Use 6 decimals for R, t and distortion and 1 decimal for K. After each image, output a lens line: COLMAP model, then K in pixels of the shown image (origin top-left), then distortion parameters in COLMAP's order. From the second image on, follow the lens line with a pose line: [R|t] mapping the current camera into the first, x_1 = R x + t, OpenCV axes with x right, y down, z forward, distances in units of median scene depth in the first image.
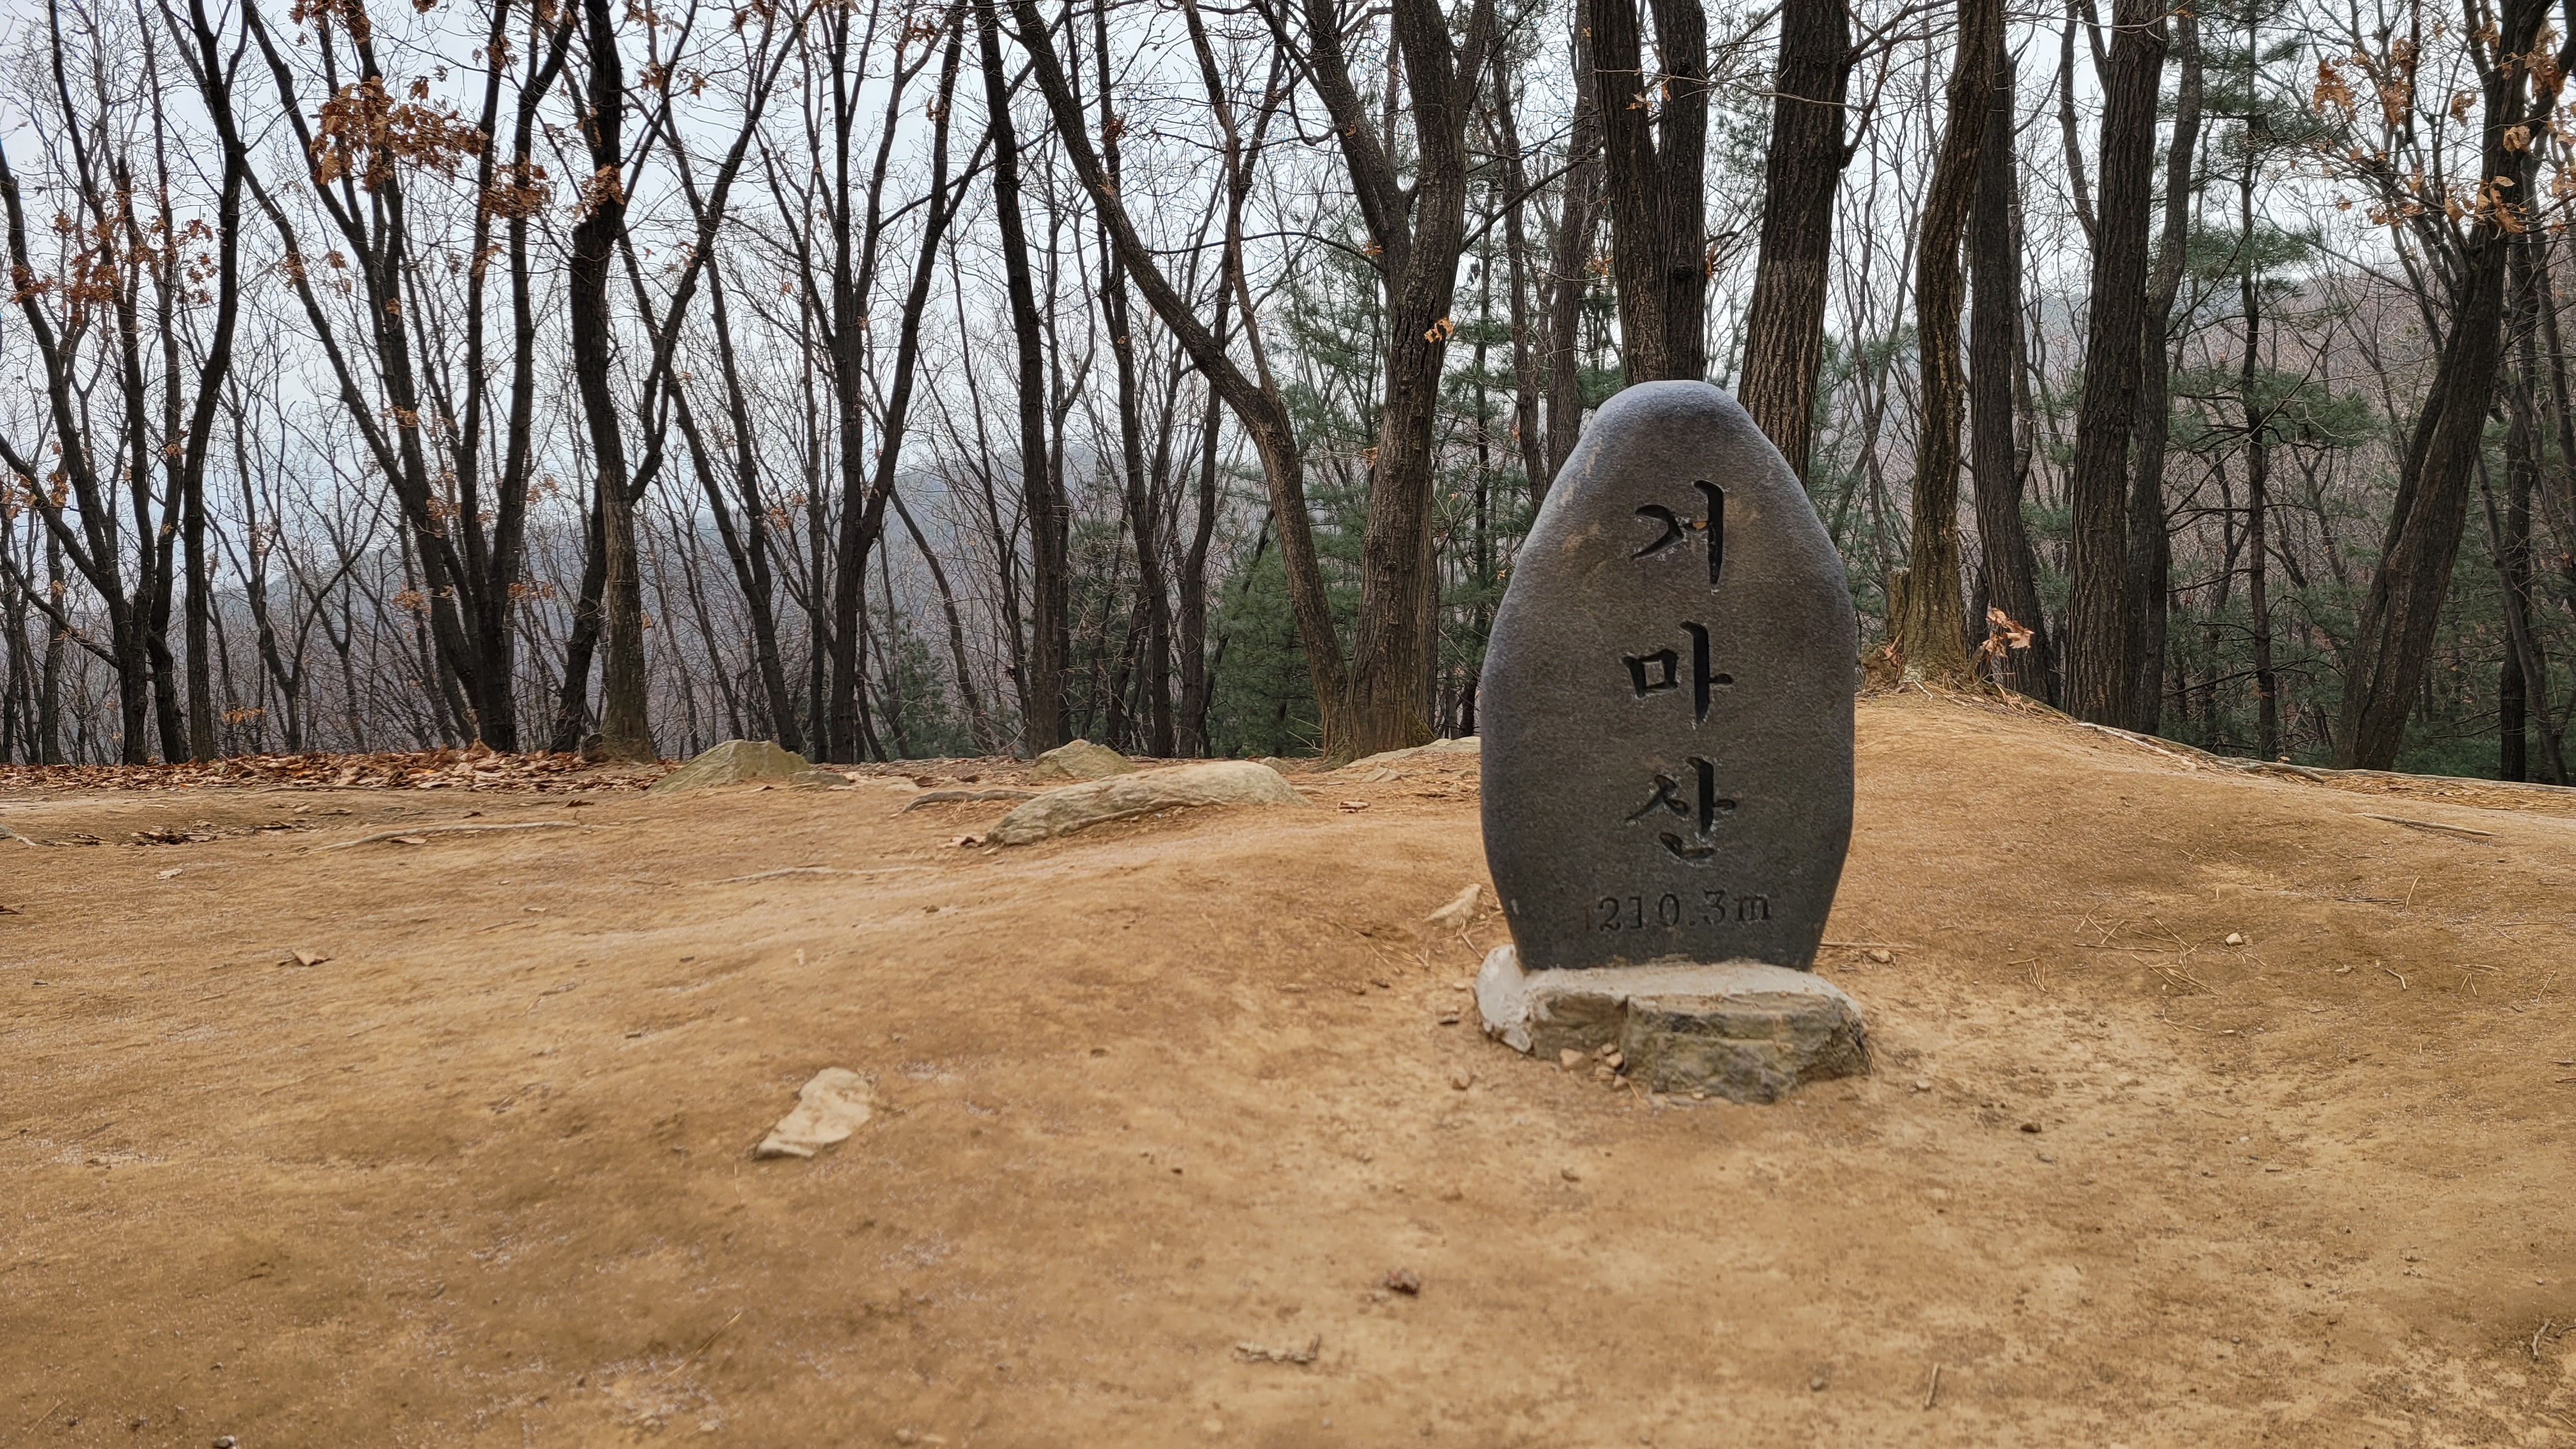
lens RADIAL K [[1889.9, 0, 1288.0], [0, 1889.9, 724.5], [0, 0, 1]] dist [0.079700, -0.054636]
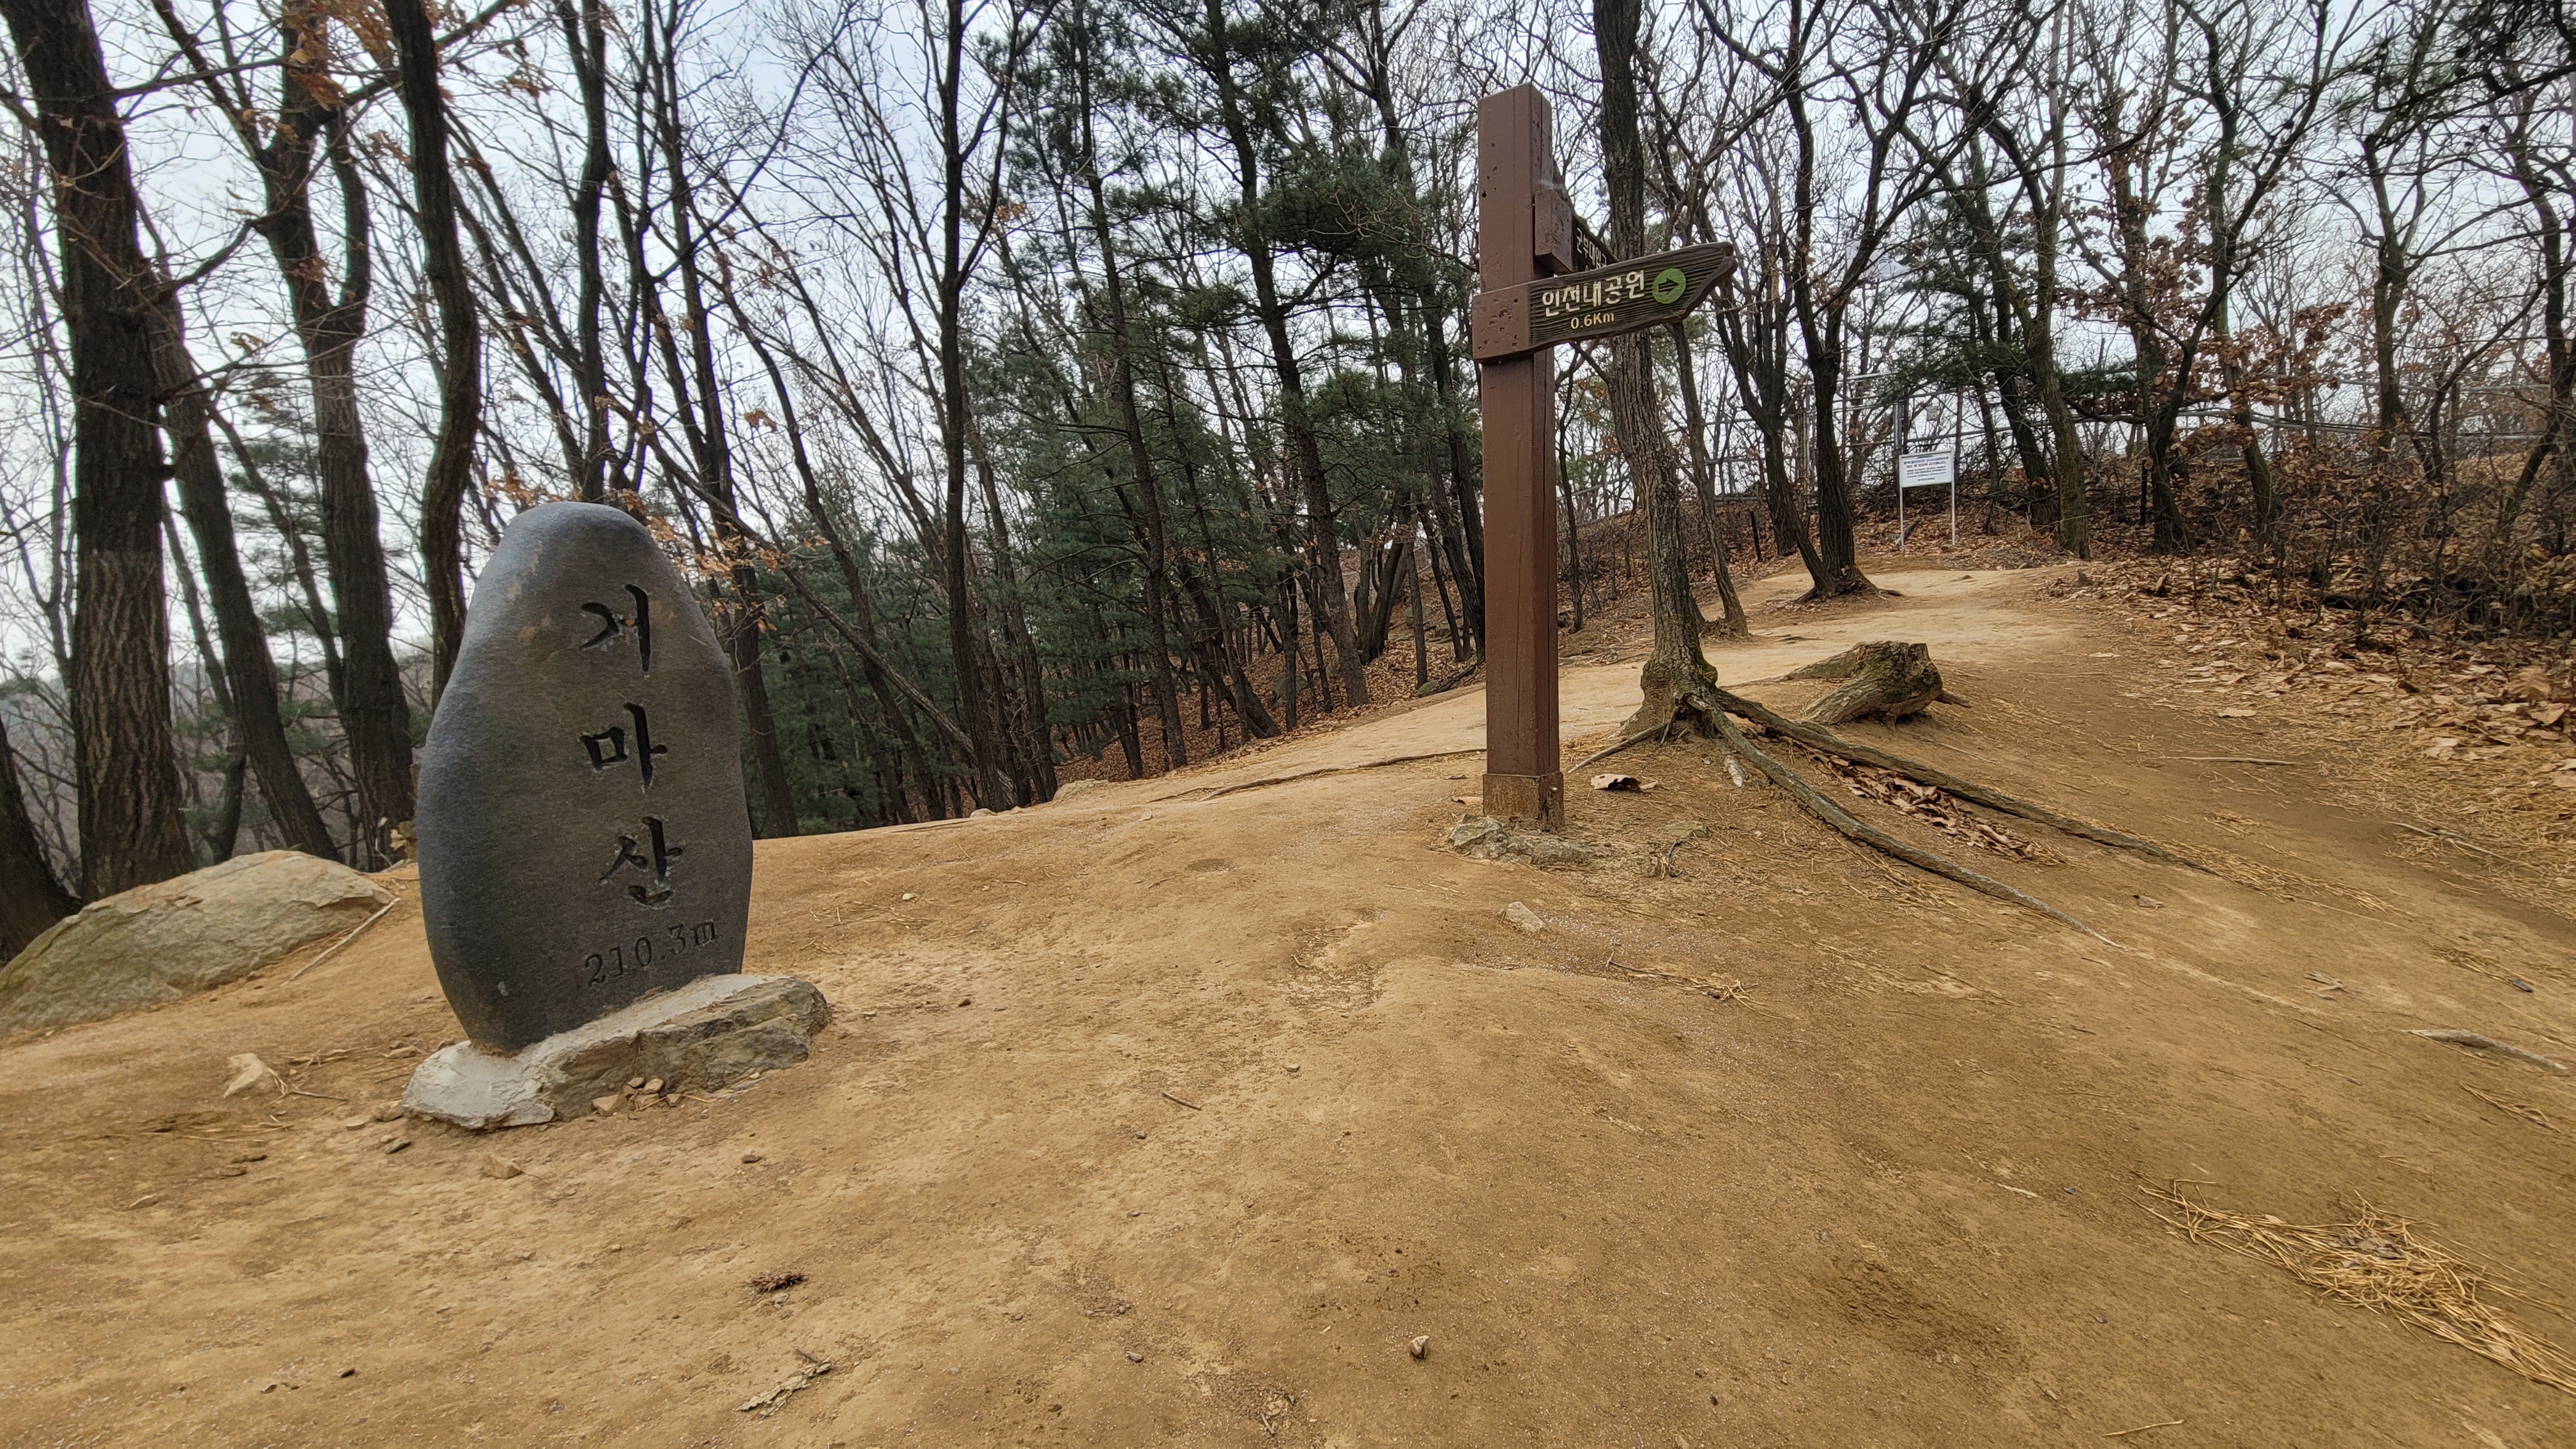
lens RADIAL K [[1061.4, 0, 1294.5], [0, 1061.4, 713.3], [0, 0, 1]] dist [-0.002235, -0.000296]
pose [[0.331816, -0.046472, 0.942199, -0.277518], [0.217938, 0.975542, -0.028635, 0.062147], [-0.917824, 0.214843, 0.333828, 0.393219]]
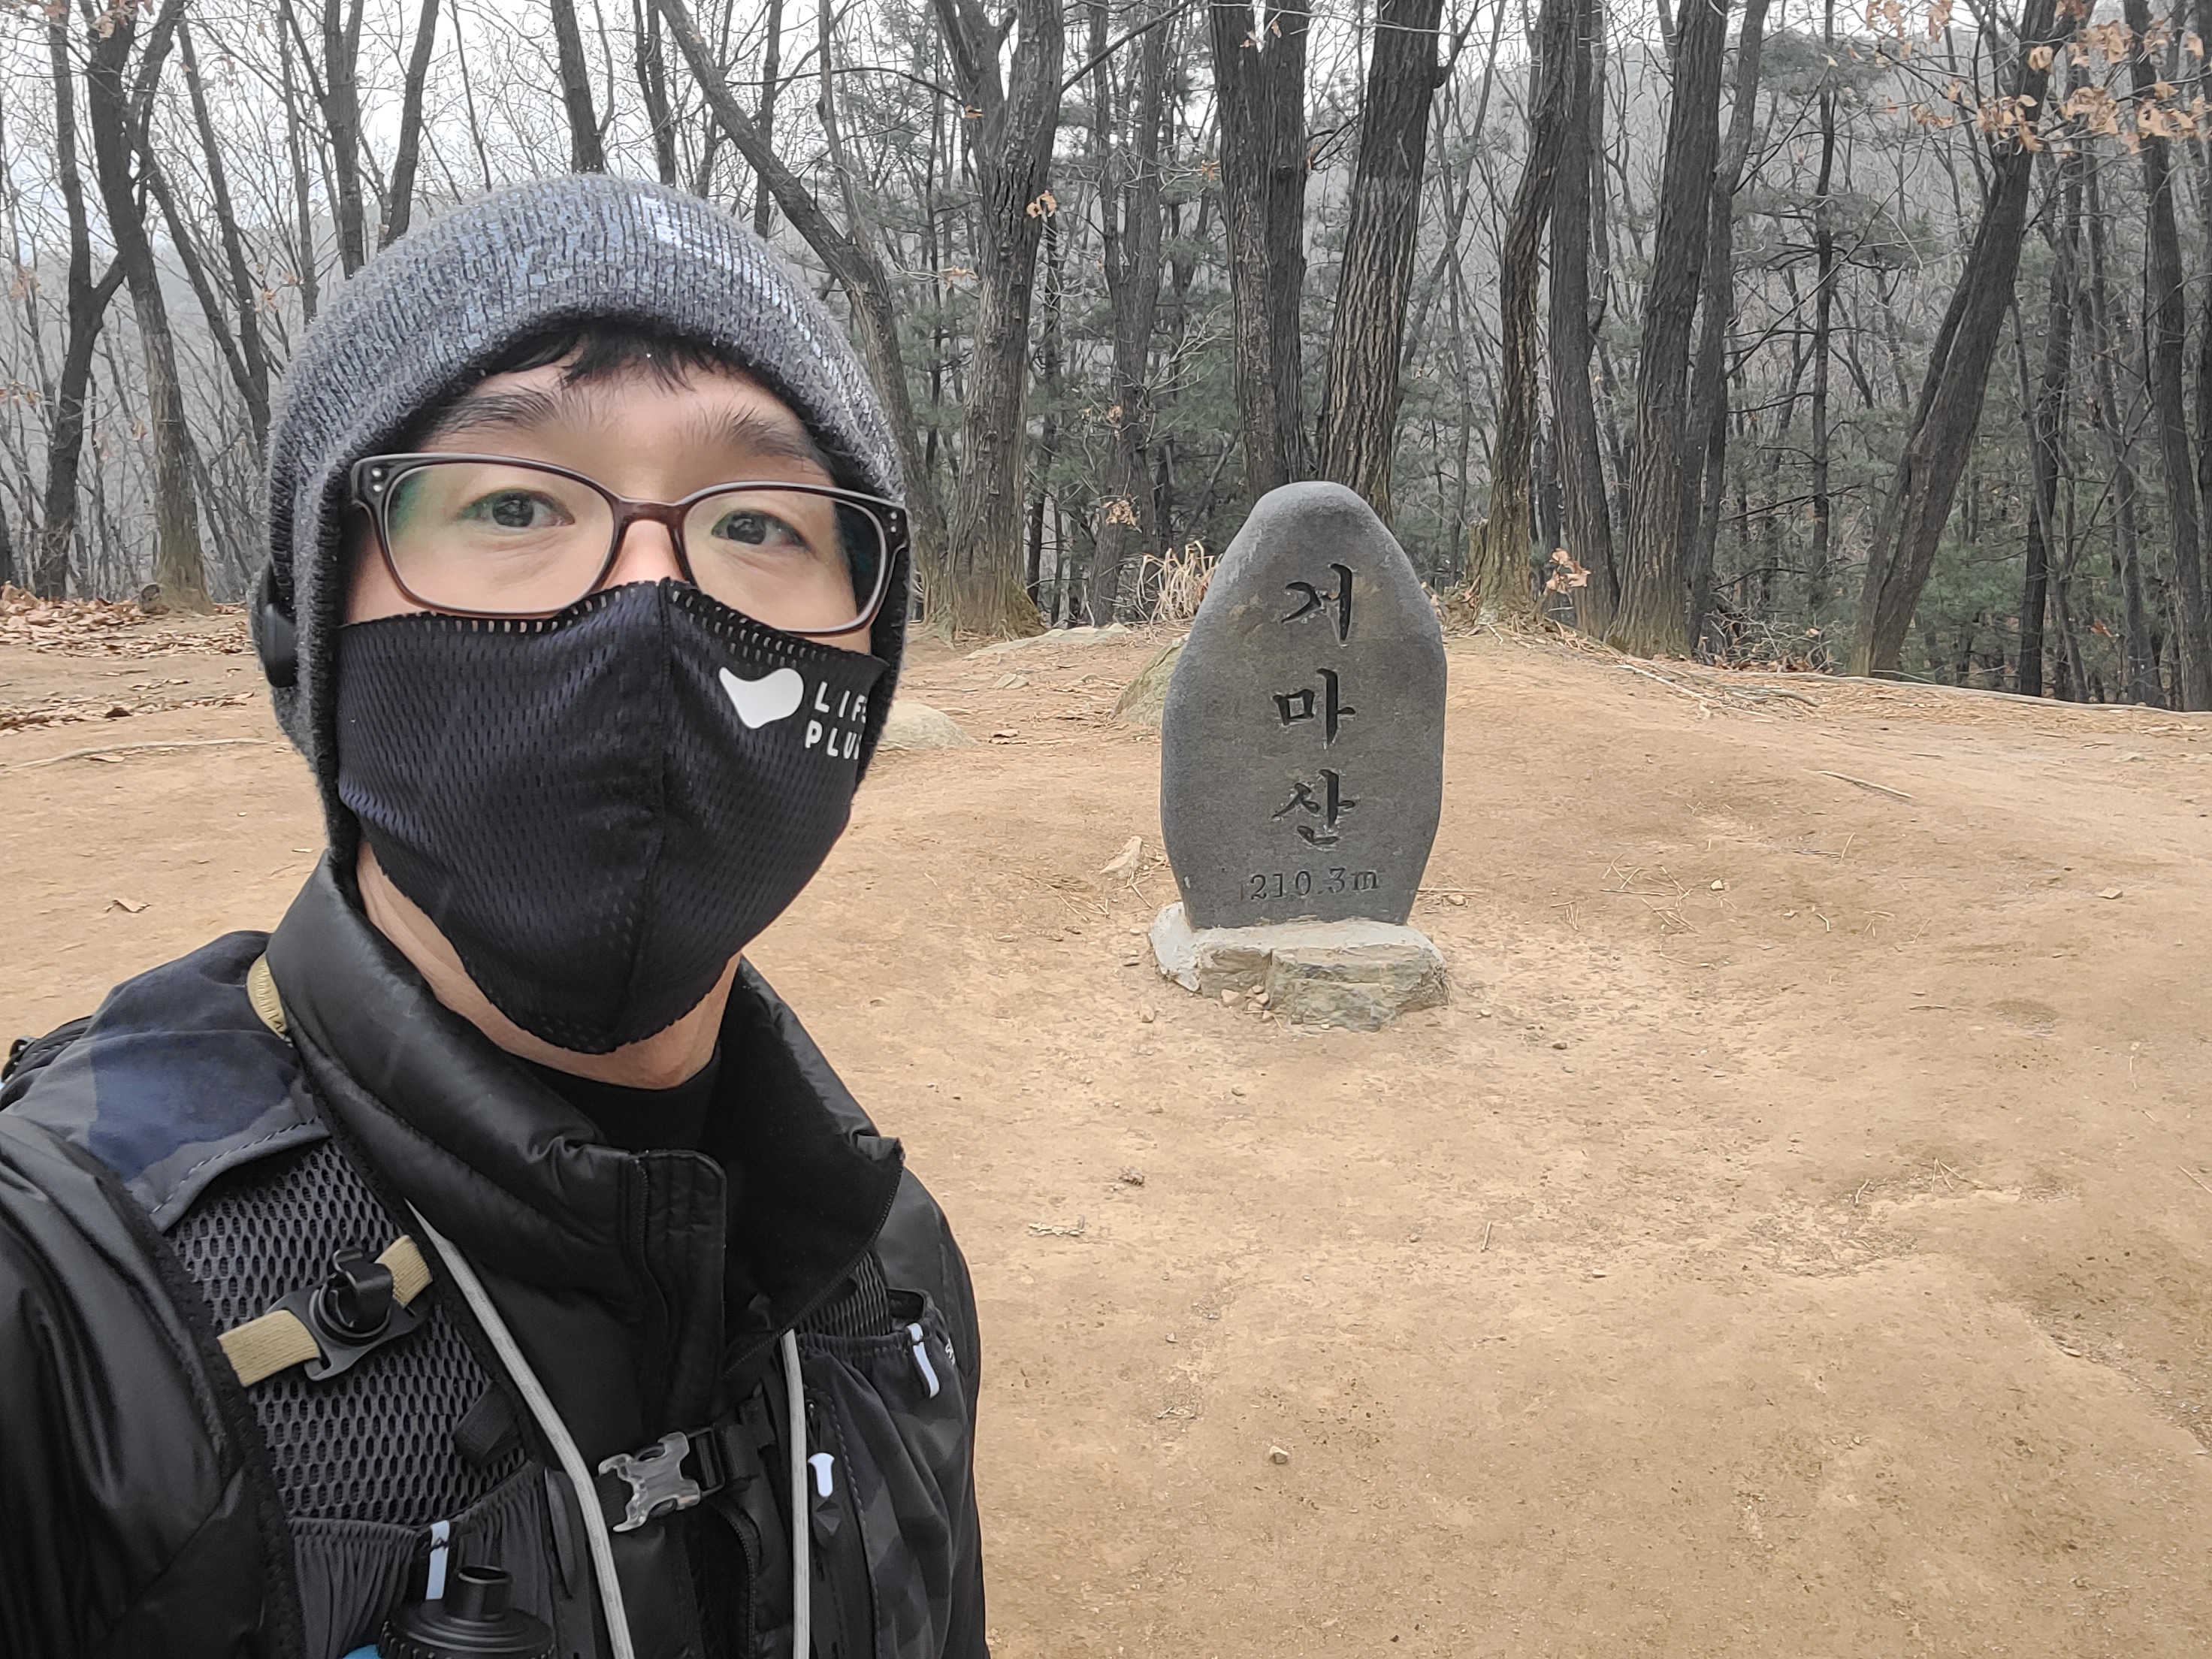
lens RADIAL K [[2026.4, 0, 1028.1], [0, 2026.4, 791.0], [0, 0, 1]] dist [0.114717, -0.191387]
pose [[0.995056, -0.013935, 0.098337, -0.129049], [0.000253, 0.990462, 0.137788, -0.162685], [-0.099319, -0.137082, 0.985568, -0.367559]]
